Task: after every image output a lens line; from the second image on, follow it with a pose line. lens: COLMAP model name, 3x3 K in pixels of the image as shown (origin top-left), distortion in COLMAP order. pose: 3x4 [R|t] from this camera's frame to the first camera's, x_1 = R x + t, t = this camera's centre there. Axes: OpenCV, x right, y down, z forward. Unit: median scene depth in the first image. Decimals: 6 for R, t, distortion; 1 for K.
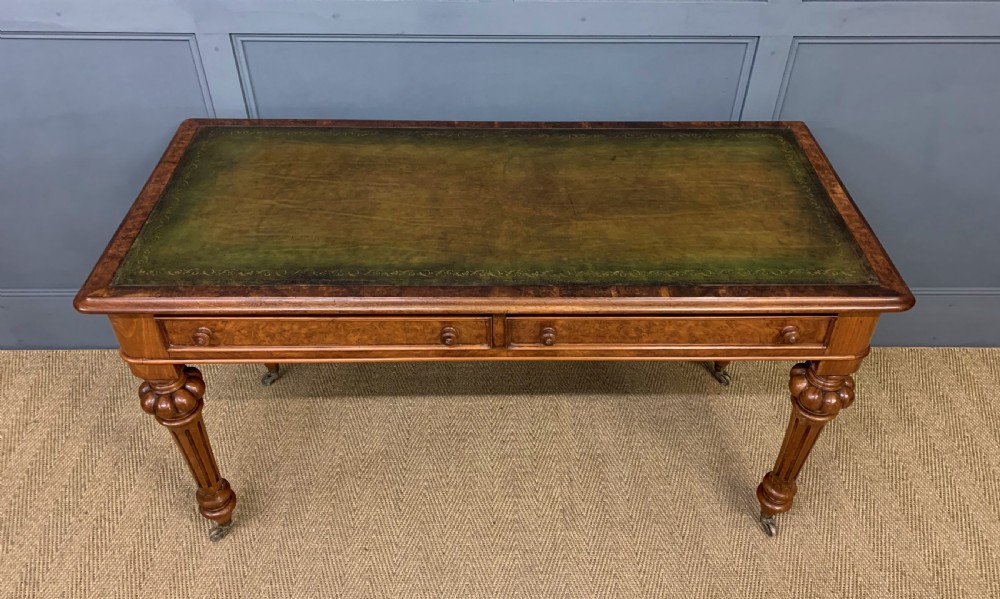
lens RADIAL K [[785.0, 0, 508.5], [0, 785.0, 296.6], [0, 0, 1]] dist [0.005479, 0.006532]
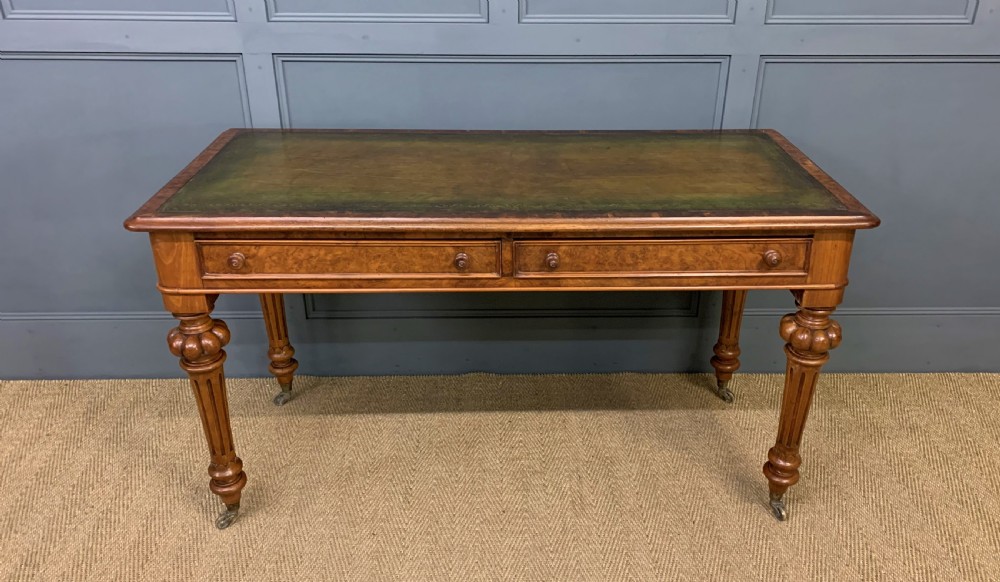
lens RADIAL K [[802.1, 0, 521.5], [0, 802.1, 284.8], [0, 0, 1]] dist [0.007306, 0.000215]
pose [[0.999929, -0.008594, 0.008295, -0.001478], [0.010370, 0.969223, -0.245967, 0.276341], [-0.005926, 0.246035, 0.969243, -0.059155]]
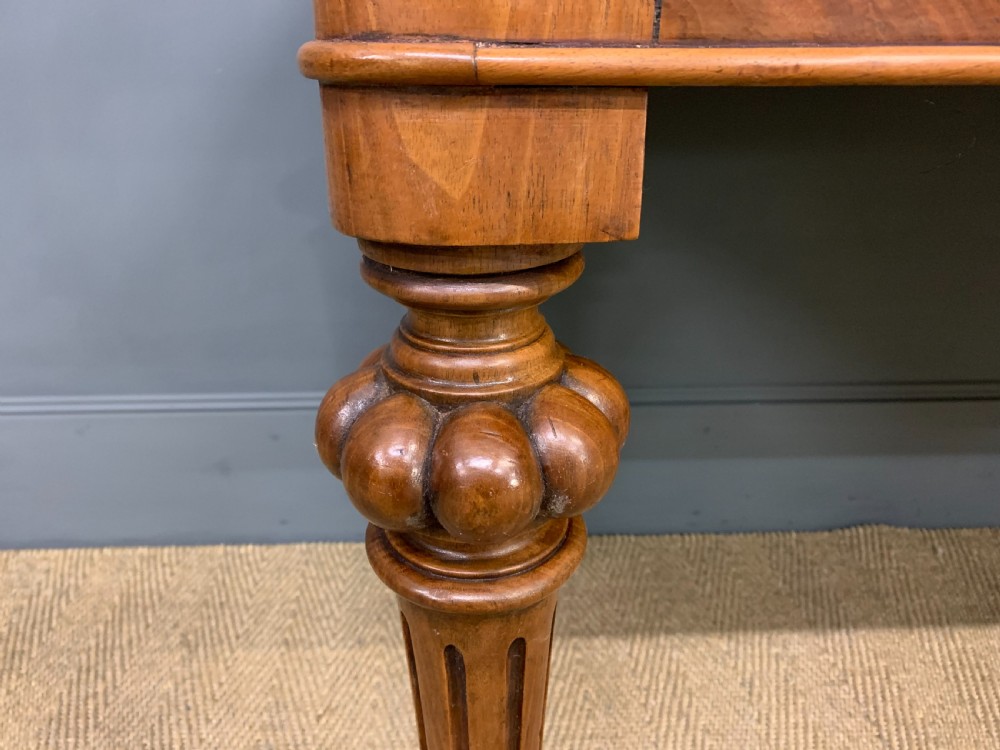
lens RADIAL K [[791.2, 0, 500.0], [0, 791.2, 375.0], [0, 0, 1]] dist [-0.005751, 0.004896]
pose [[0.999768, -0.018646, 0.010762, -0.364998], [0.020969, 0.956602, -0.290641, 0.143869], [-0.004876, 0.290799, 0.956772, 0.689879]]
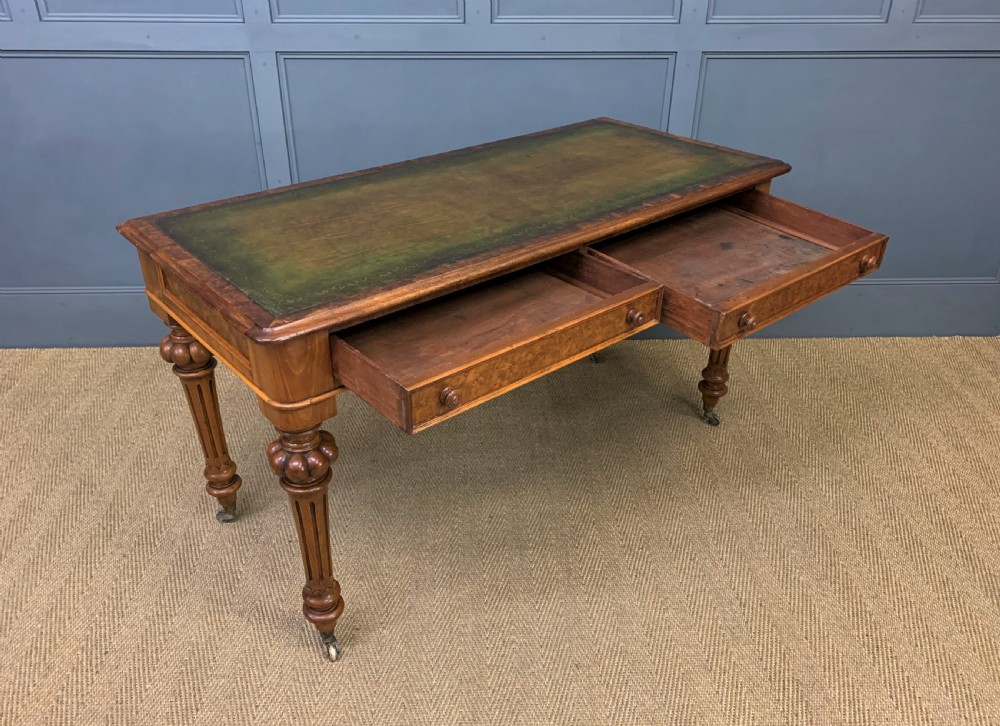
lens RADIAL K [[801.6, 0, 495.8], [0, 801.6, 349.2], [0, 0, 1]] dist [0.008001, -0.003762]
pose [[0.999717, -0.016567, 0.017077, -0.016159], [0.019524, 0.981429, -0.190830, 0.402146], [-0.013599, 0.191109, 0.981475, -0.221487]]
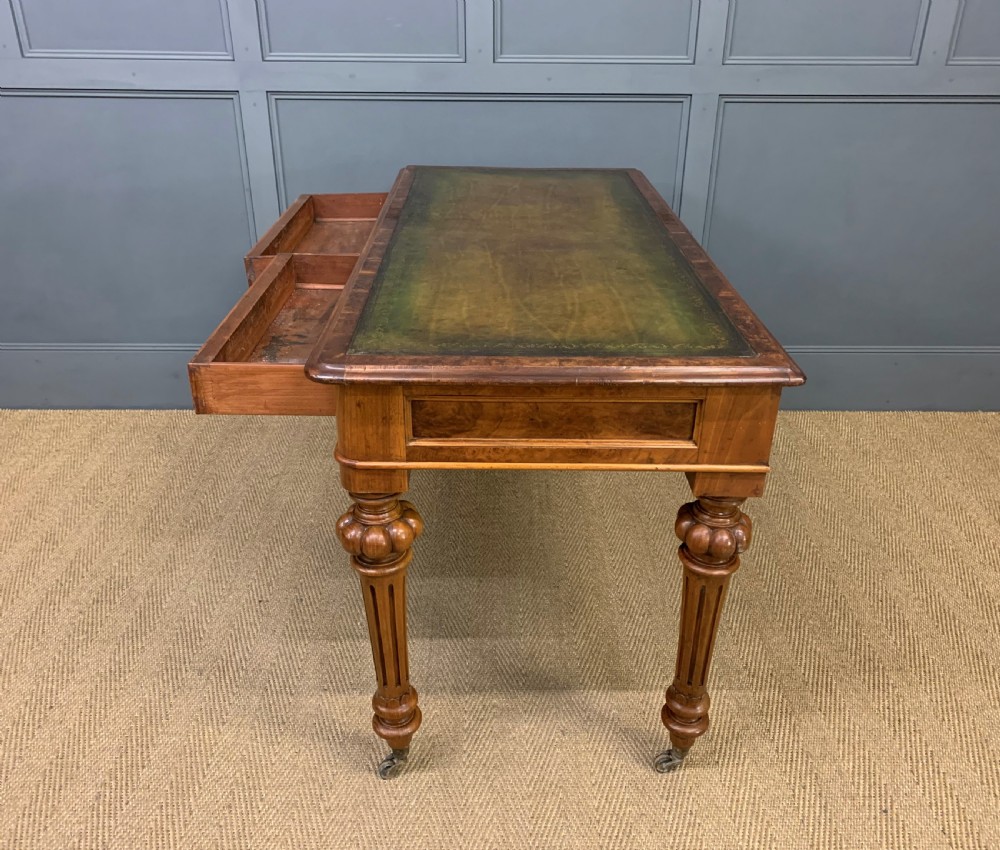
lens RADIAL K [[865.6, 0, 507.0], [0, 865.6, 421.7], [0, 0, 1]] dist [0.008984, -0.005282]
pose [[0.999979, -0.002082, -0.006135, 0.033951], [0.000544, 0.970590, -0.240737, 0.487368], [0.006456, 0.240729, 0.970571, -0.201623]]
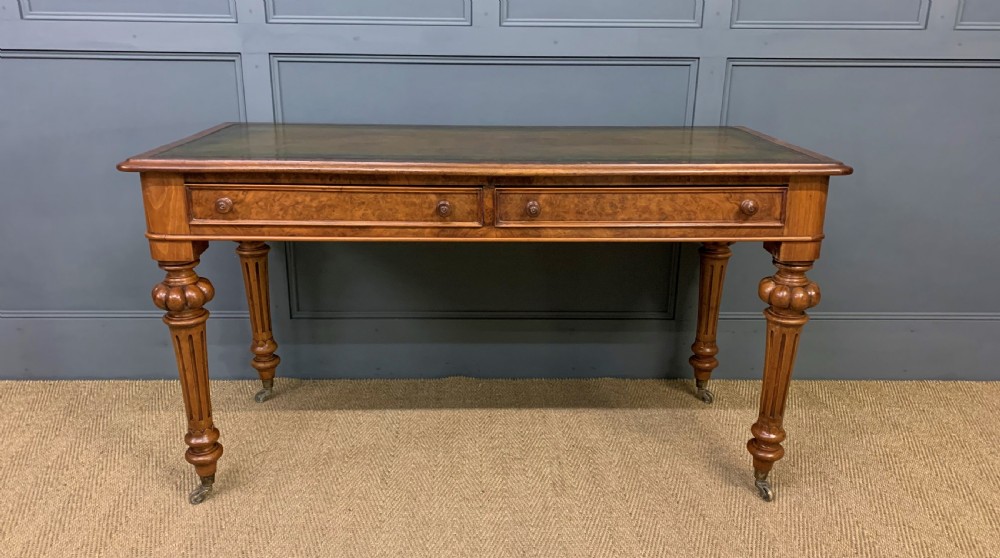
lens RADIAL K [[764.1, 0, 494.7], [0, 764.1, 276.5], [0, 0, 1]] dist [0.004607, 0.003976]
pose [[0.999991, -0.003650, 0.002296, -0.005008], [0.004249, 0.924531, -0.381083, 0.428433], [-0.000732, 0.381089, 0.924538, 0.024117]]
